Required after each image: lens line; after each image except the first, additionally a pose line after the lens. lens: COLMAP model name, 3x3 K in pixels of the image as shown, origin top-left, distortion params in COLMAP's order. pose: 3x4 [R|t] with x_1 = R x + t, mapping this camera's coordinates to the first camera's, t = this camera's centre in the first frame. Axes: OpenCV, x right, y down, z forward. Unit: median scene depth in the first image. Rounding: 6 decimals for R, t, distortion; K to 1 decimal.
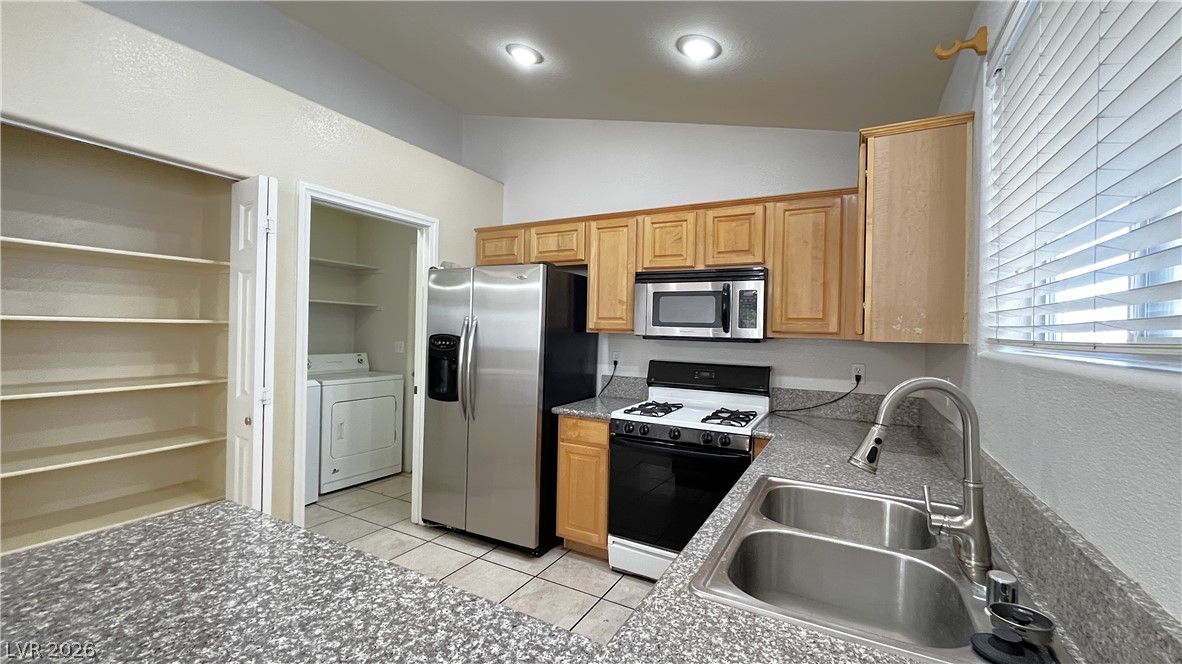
lens RADIAL K [[476.6, 0, 589.6], [0, 476.6, 330.0], [0, 0, 1]] dist [-0.001646, 0.000137]
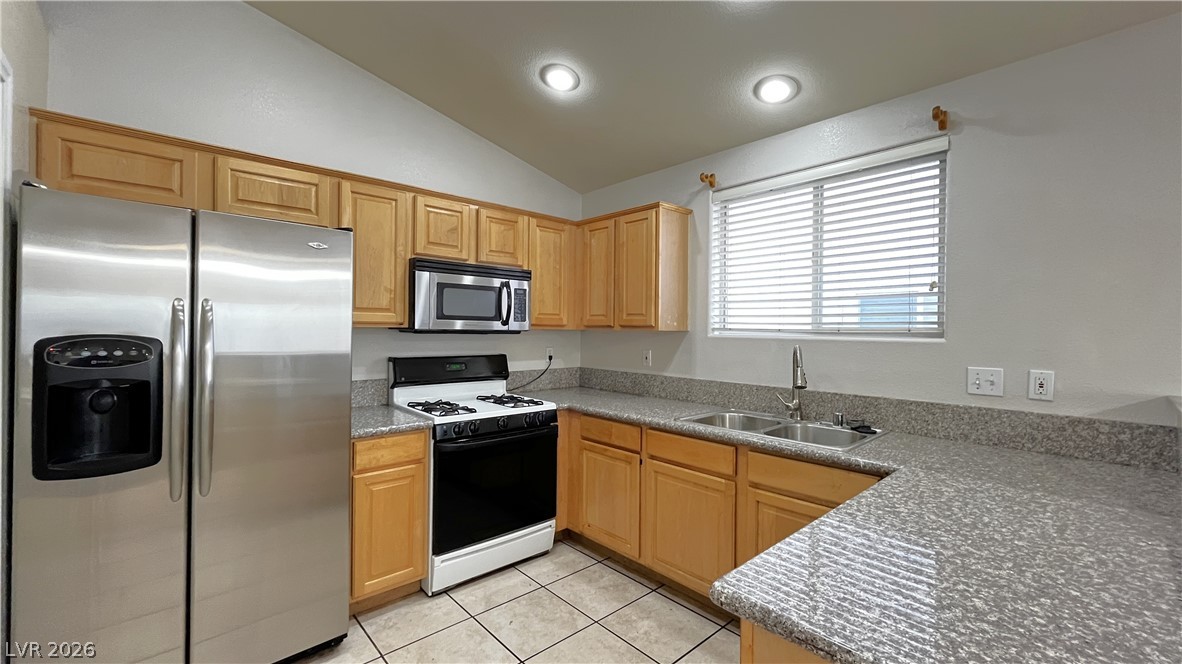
lens RADIAL K [[476.6, 0, 589.6], [0, 476.6, 330.0], [0, 0, 1]] dist [-0.001646, 0.000137]
pose [[0.323167, -0.020920, 0.946111, -0.730275], [-0.003939, 0.999717, 0.023451, -0.011522], [-0.946334, -0.011305, 0.322993, 0.476718]]
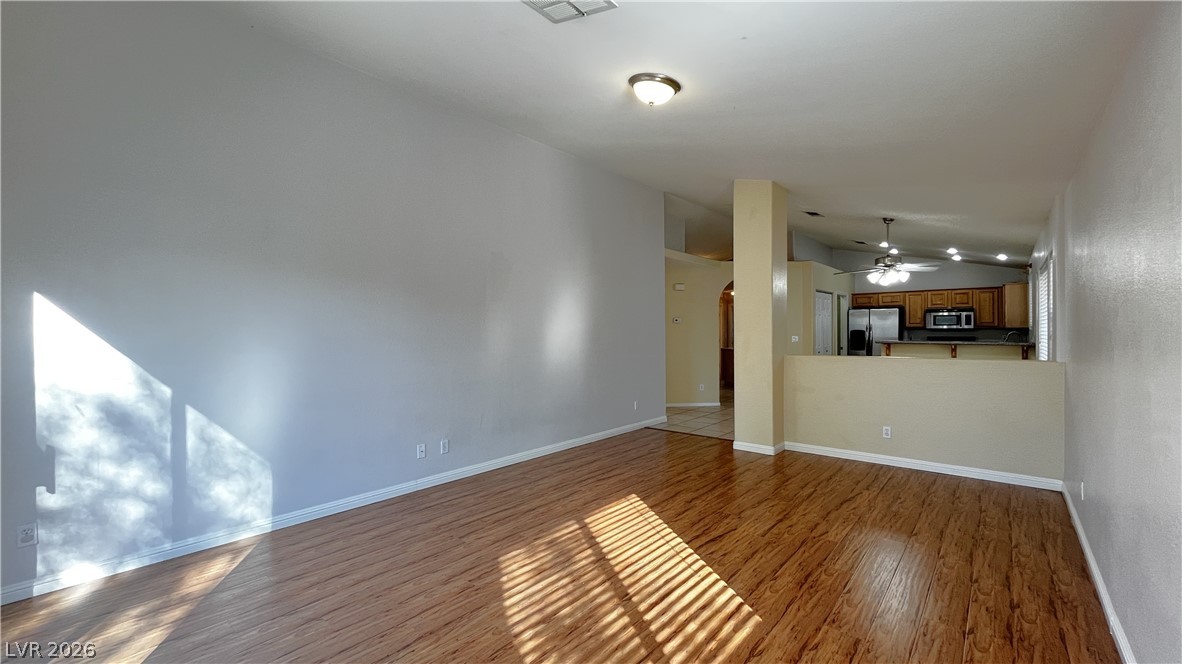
lens RADIAL K [[476.6, 0, 589.6], [0, 476.6, 330.0], [0, 0, 1]] dist [-0.001646, 0.000137]
pose [[0.977906, -0.030834, -0.206760, -1.722698], [0.030287, 0.999524, -0.005812, -0.035147], [0.206841, -0.000578, 0.978374, -3.100897]]
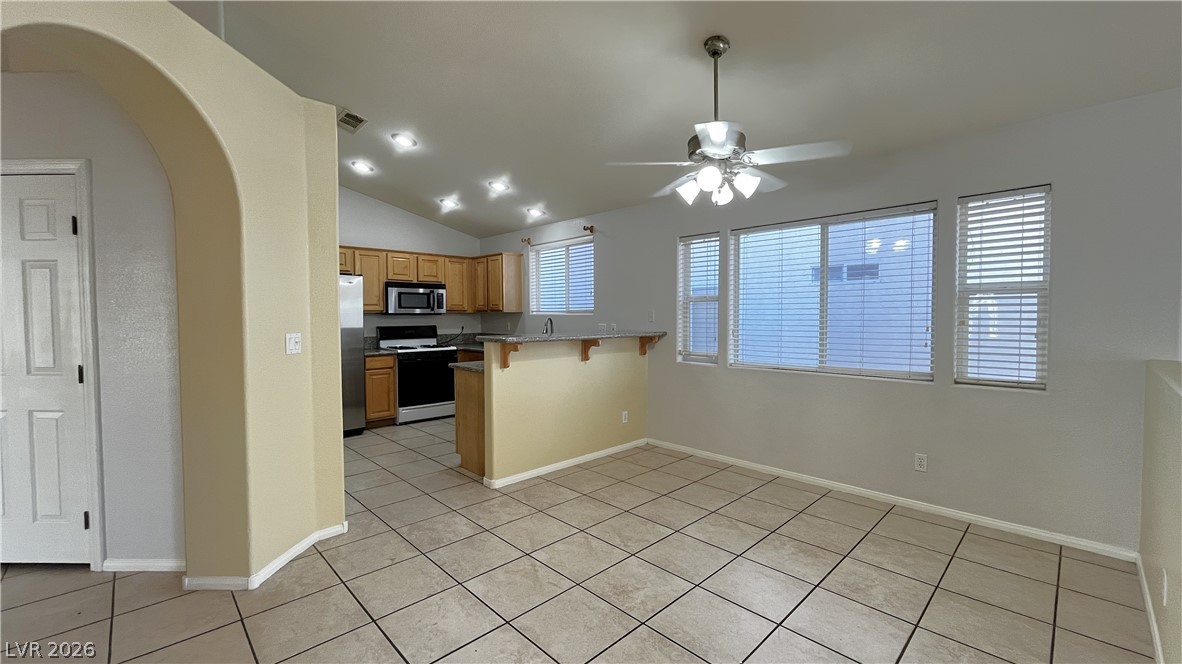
lens RADIAL K [[476.6, 0, 589.6], [0, 476.6, 330.0], [0, 0, 1]] dist [-0.001646, 0.000137]
pose [[0.293327, -0.054968, 0.954431, -1.806589], [0.010098, 0.998468, 0.054401, -0.022087], [-0.955959, -0.006319, 0.293433, -0.447408]]
